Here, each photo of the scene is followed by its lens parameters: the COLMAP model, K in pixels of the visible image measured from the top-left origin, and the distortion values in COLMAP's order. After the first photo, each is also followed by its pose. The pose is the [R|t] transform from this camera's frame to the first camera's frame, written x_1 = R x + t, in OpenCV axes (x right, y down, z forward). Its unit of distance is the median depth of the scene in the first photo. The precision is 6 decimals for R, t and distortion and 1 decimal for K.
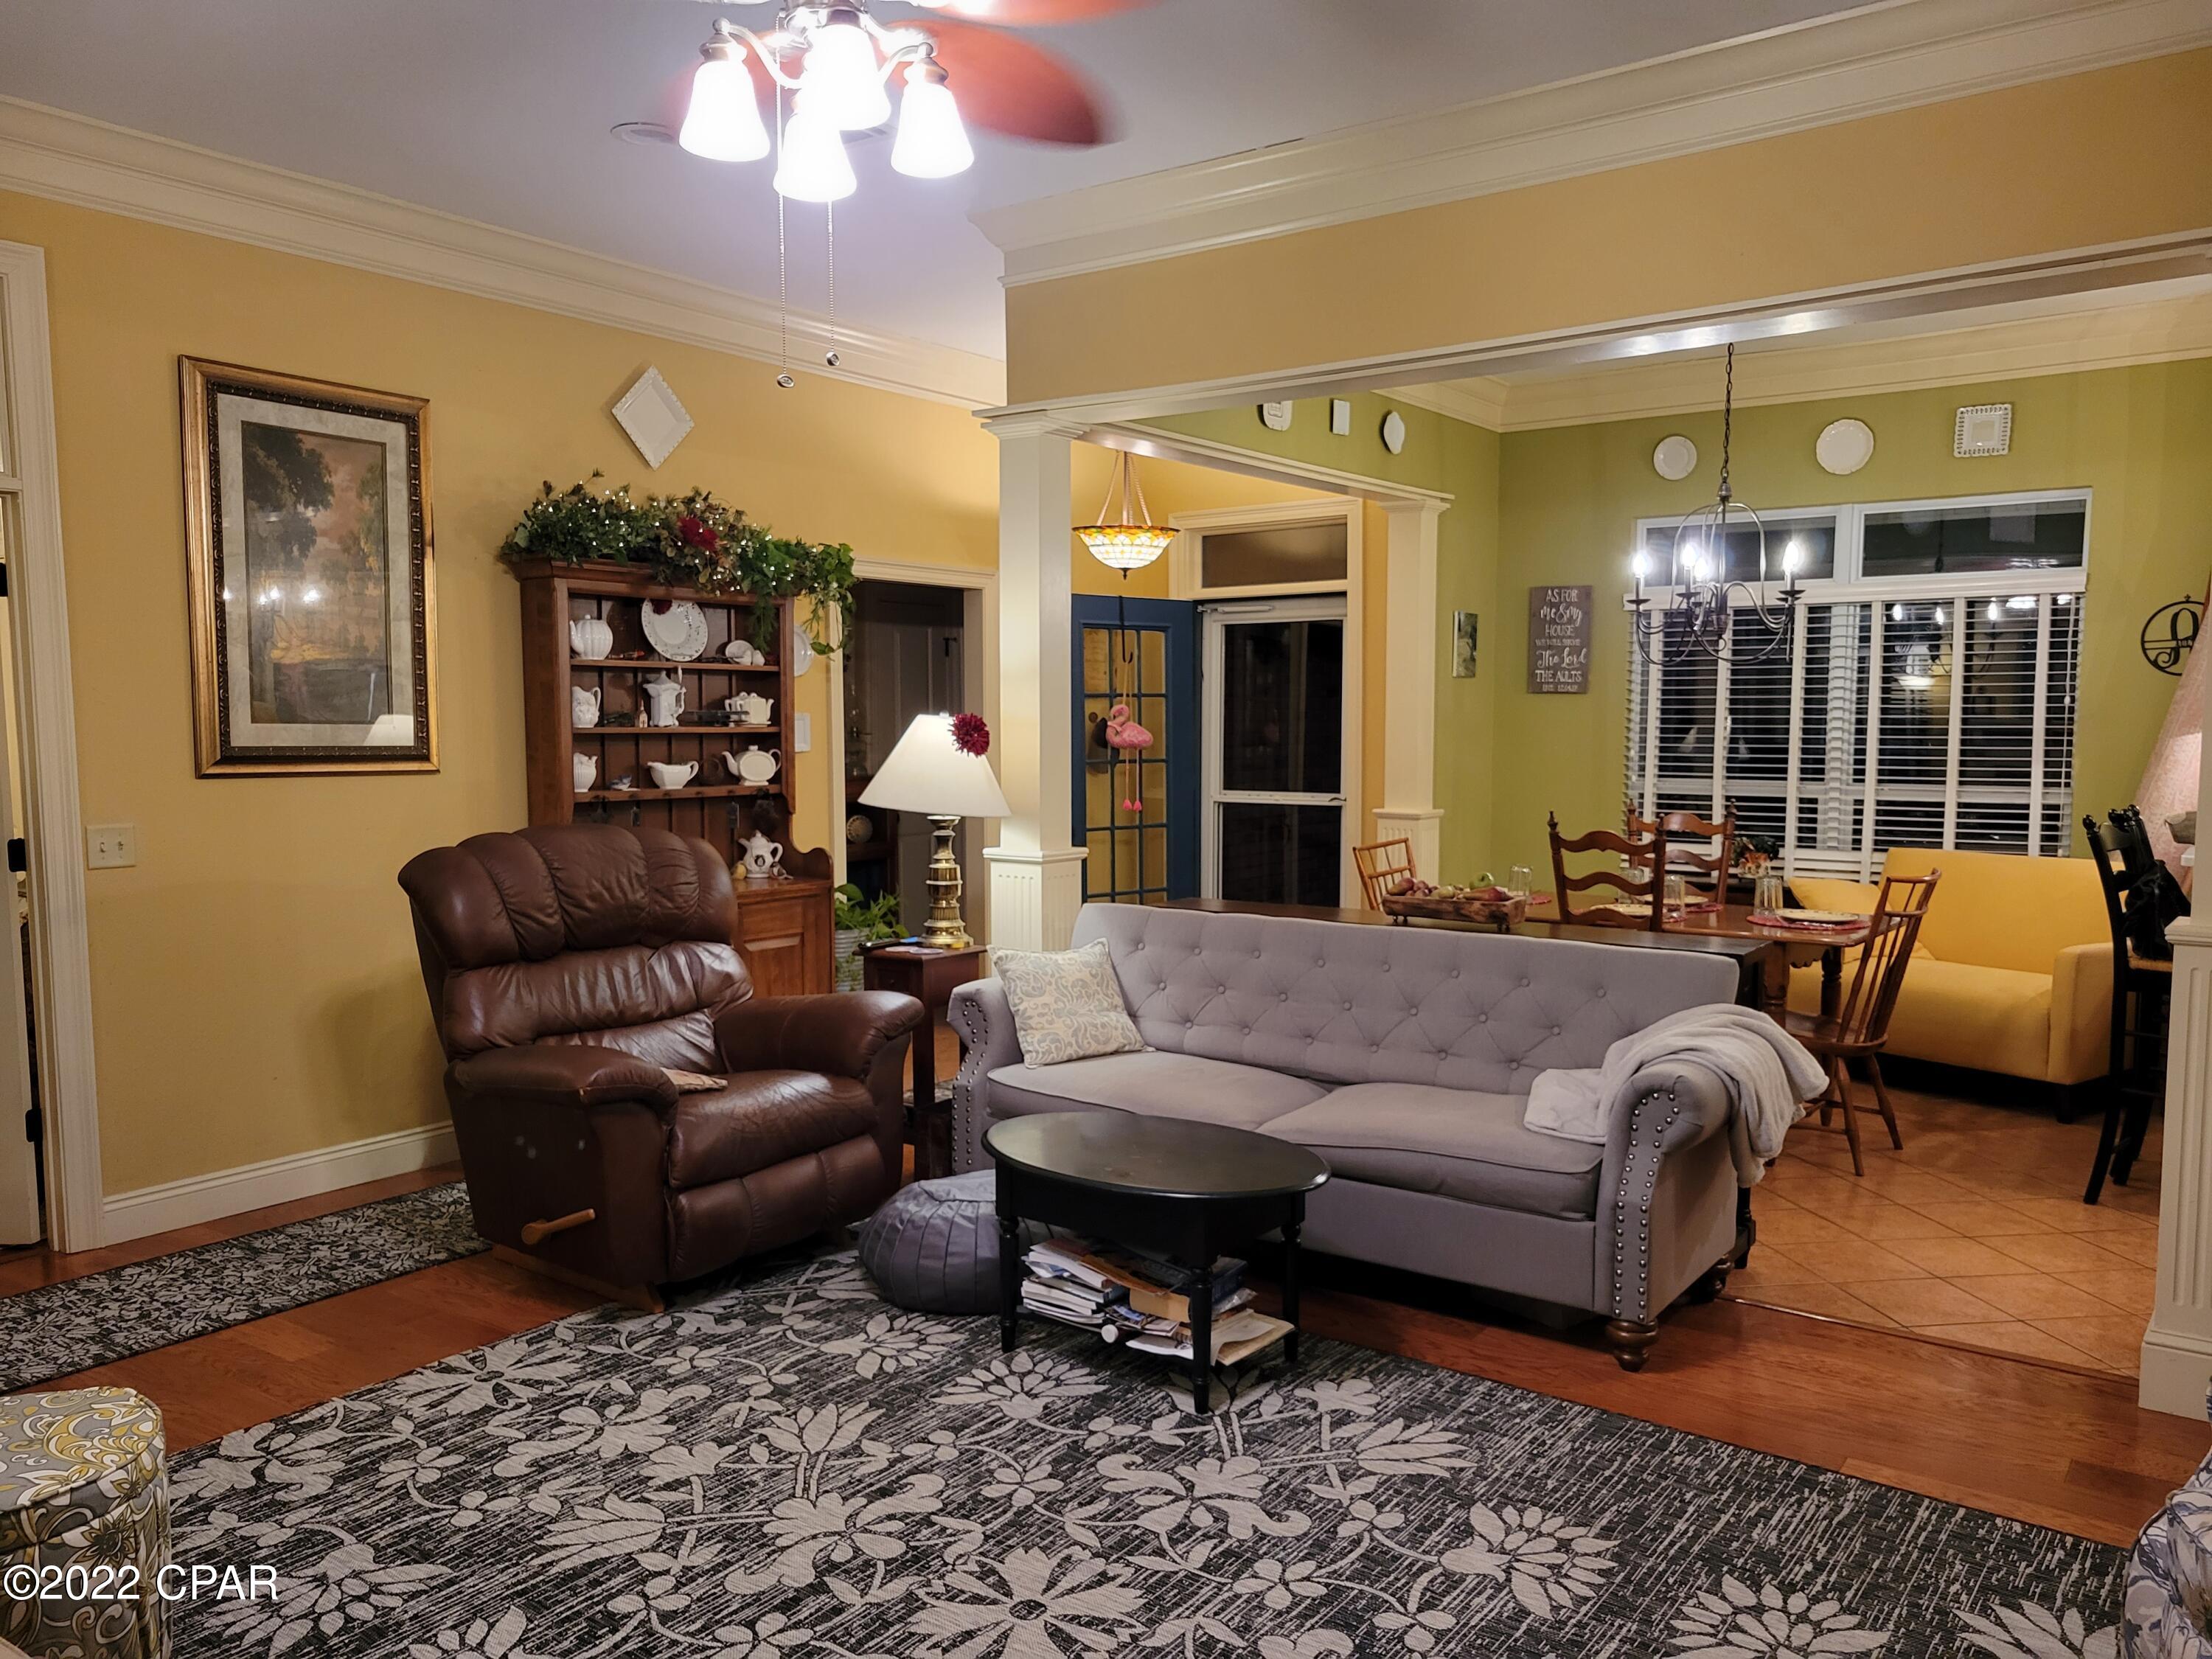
lens RADIAL K [[1649.8, 0, 1106.9], [0, 1649.8, 849.8], [0, 0, 1]] dist [0.049659, -0.033057]
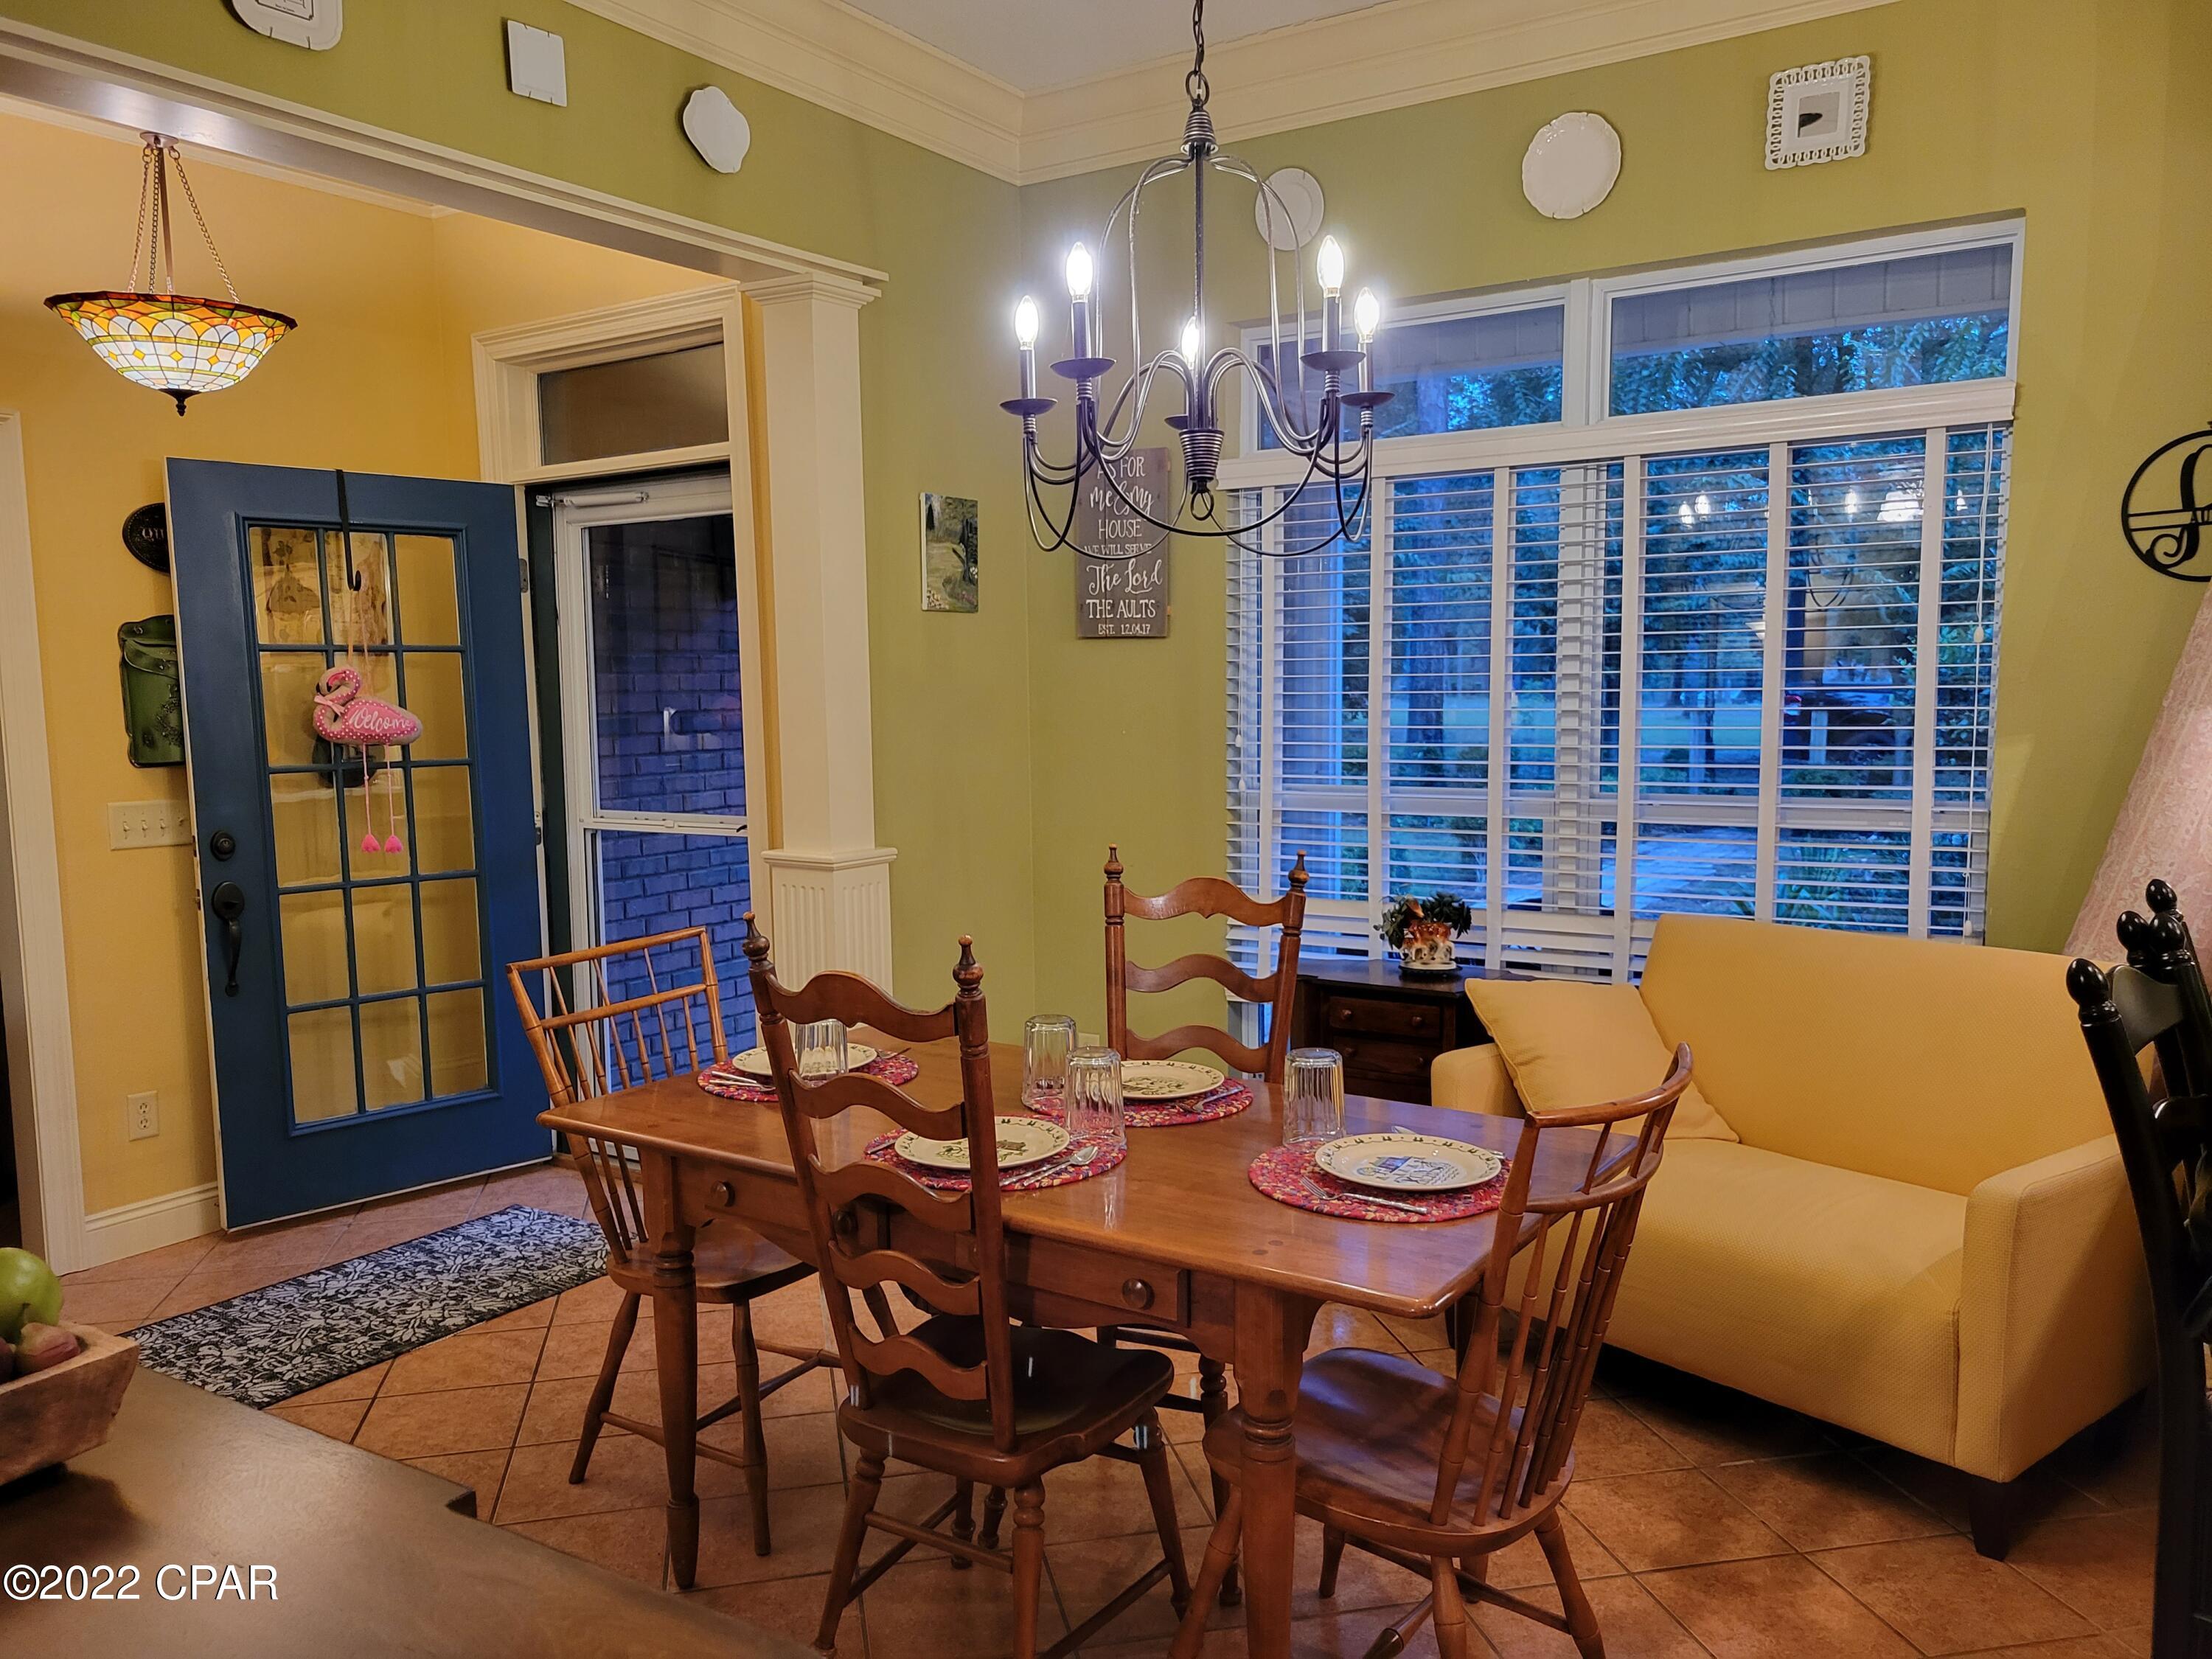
lens RADIAL K [[1648.7, 0, 1105.0], [0, 1648.7, 839.5], [0, 0, 1]] dist [0.053865, -0.045569]
pose [[0.998375, -0.017950, 0.054079, 0.254845], [0.017216, 0.999754, 0.014008, -0.035312], [-0.054317, -0.013055, 0.998438, 0.460791]]
